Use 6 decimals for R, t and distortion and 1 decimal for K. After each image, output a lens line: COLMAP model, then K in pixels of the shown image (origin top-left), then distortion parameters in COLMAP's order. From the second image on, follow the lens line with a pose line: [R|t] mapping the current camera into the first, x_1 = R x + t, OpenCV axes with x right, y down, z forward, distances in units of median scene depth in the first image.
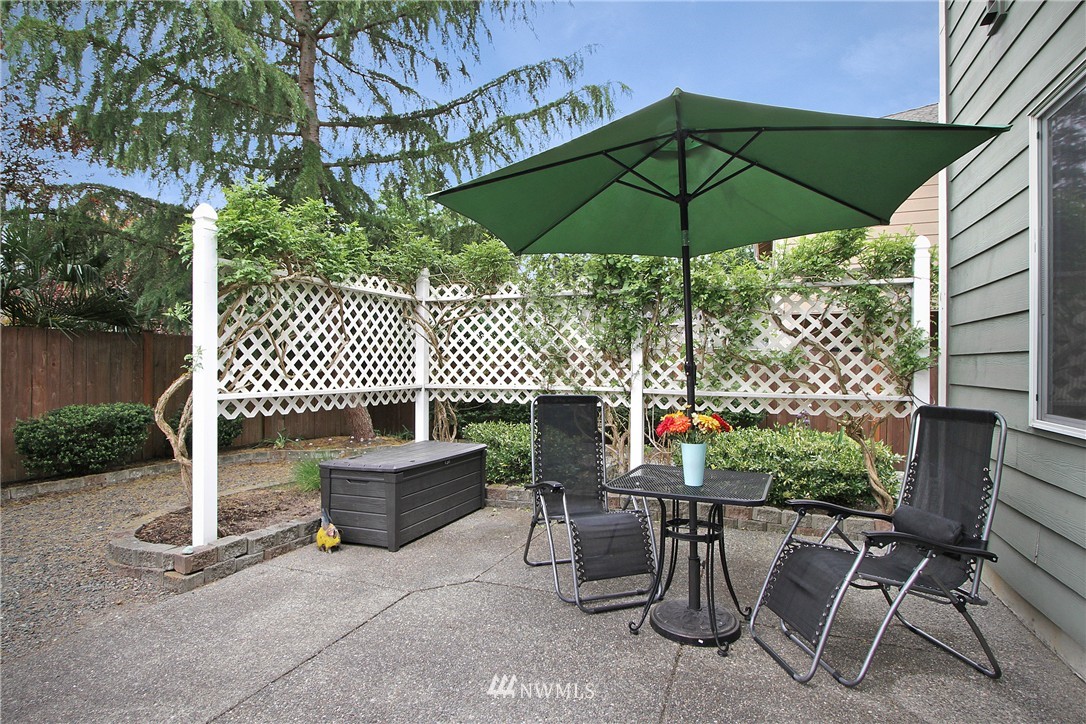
lens RADIAL K [[570.3, 0, 540.5], [0, 570.3, 365.2], [0, 0, 1]] dist [-0.004107, -0.000300]
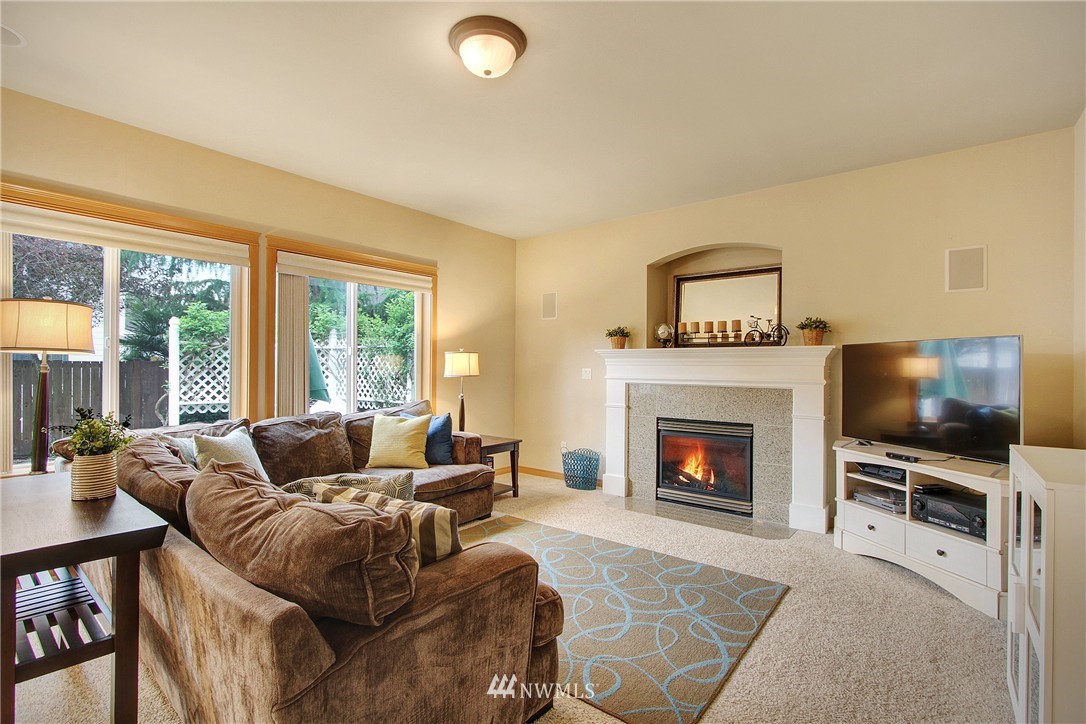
lens RADIAL K [[513.8, 0, 547.8], [0, 513.8, 366.4], [0, 0, 1]] dist [-0.011884, 0.000449]
pose [[0.963311, 0.000251, -0.268388, 1.210476], [-0.001276, 0.999993, -0.003643, -0.074857], [0.268385, 0.003852, 0.963304, -0.475529]]
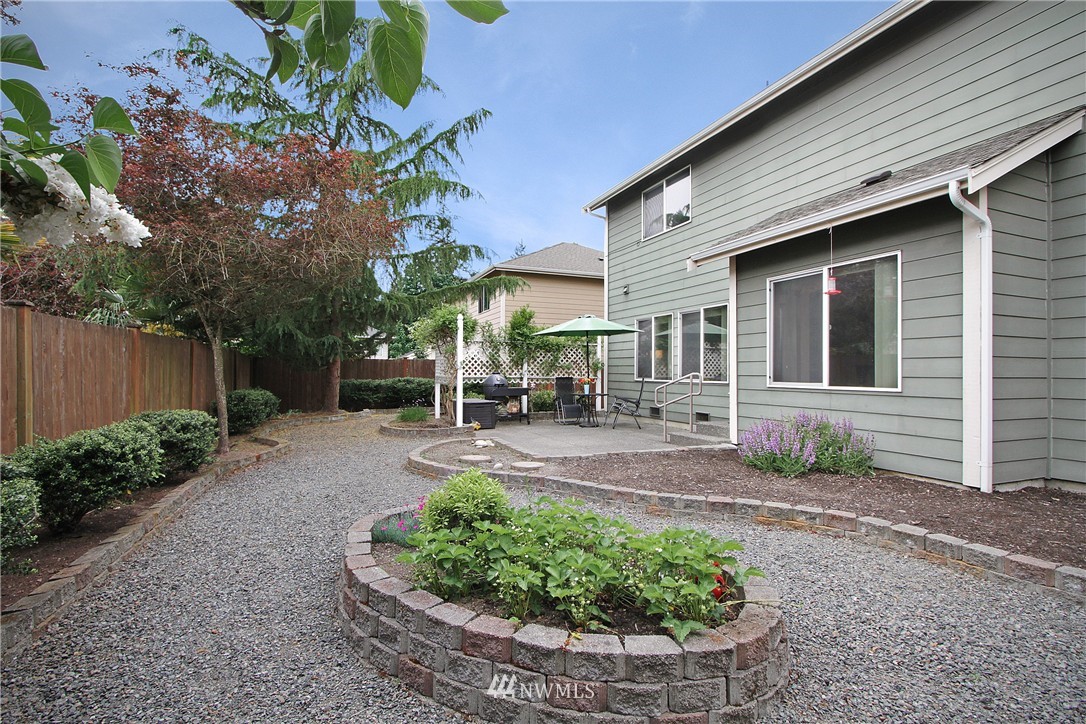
lens RADIAL K [[513.8, 0, 544.1], [0, 513.8, 366.7], [0, 0, 1]] dist [-0.011884, 0.000449]
pose [[0.714249, 0.004575, 0.699877, -2.041877], [-0.001961, 0.999988, -0.004535, 0.006628], [-0.699889, 0.001867, 0.714249, -1.187731]]
